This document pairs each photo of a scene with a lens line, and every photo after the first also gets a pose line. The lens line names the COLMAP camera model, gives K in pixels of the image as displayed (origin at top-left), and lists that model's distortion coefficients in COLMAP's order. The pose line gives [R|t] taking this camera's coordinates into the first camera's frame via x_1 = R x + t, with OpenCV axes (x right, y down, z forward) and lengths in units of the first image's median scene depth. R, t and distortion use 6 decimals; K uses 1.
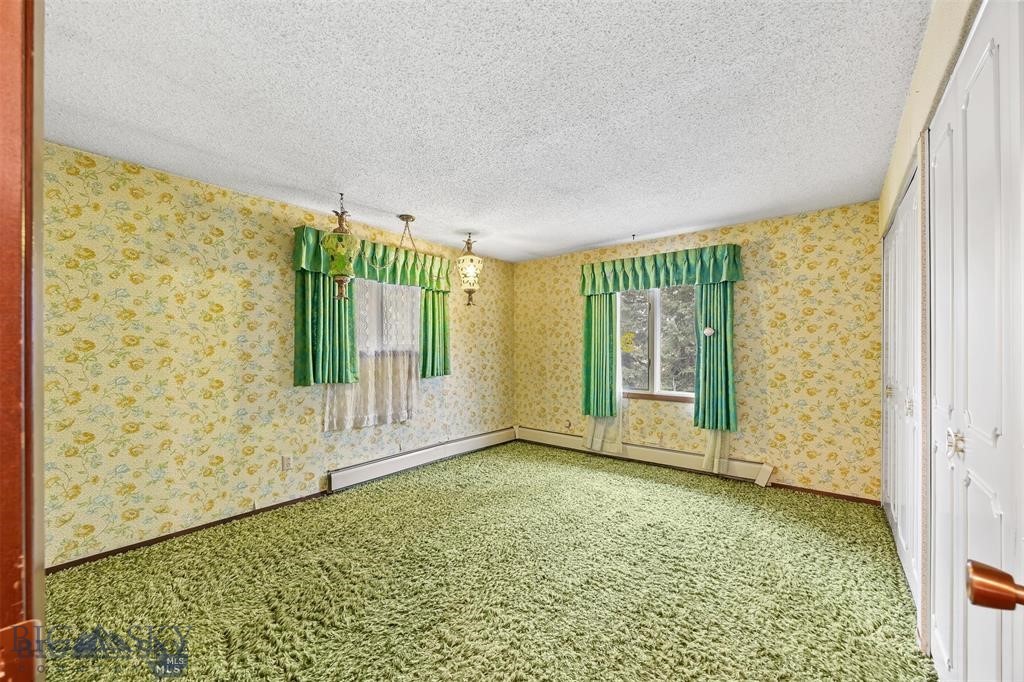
lens RADIAL K [[398.0, 0, 512.7], [0, 398.0, 344.3], [0, 0, 1]] dist [0.000304, 0.000023]
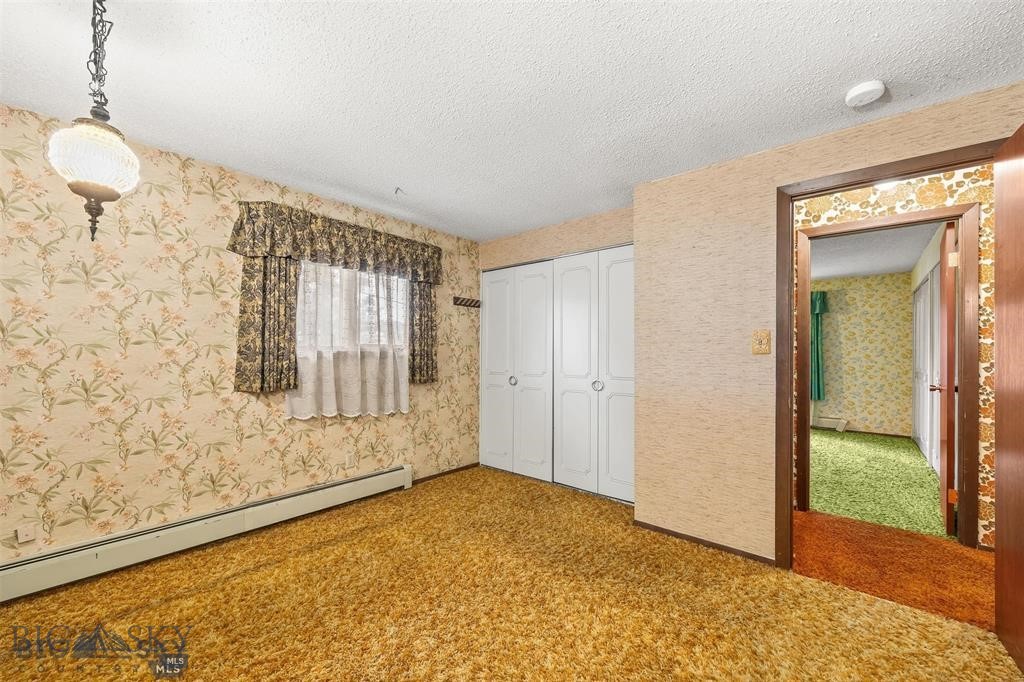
lens RADIAL K [[398.0, 0, 511.2], [0, 398.0, 345.0], [0, 0, 1]] dist [0.000304, 0.000023]
pose [[0.999376, 0.005942, -0.034828, -0.769734], [-0.005942, 0.999982, 0.000102, -0.013535], [0.034828, 0.000105, 0.999393, -0.806033]]
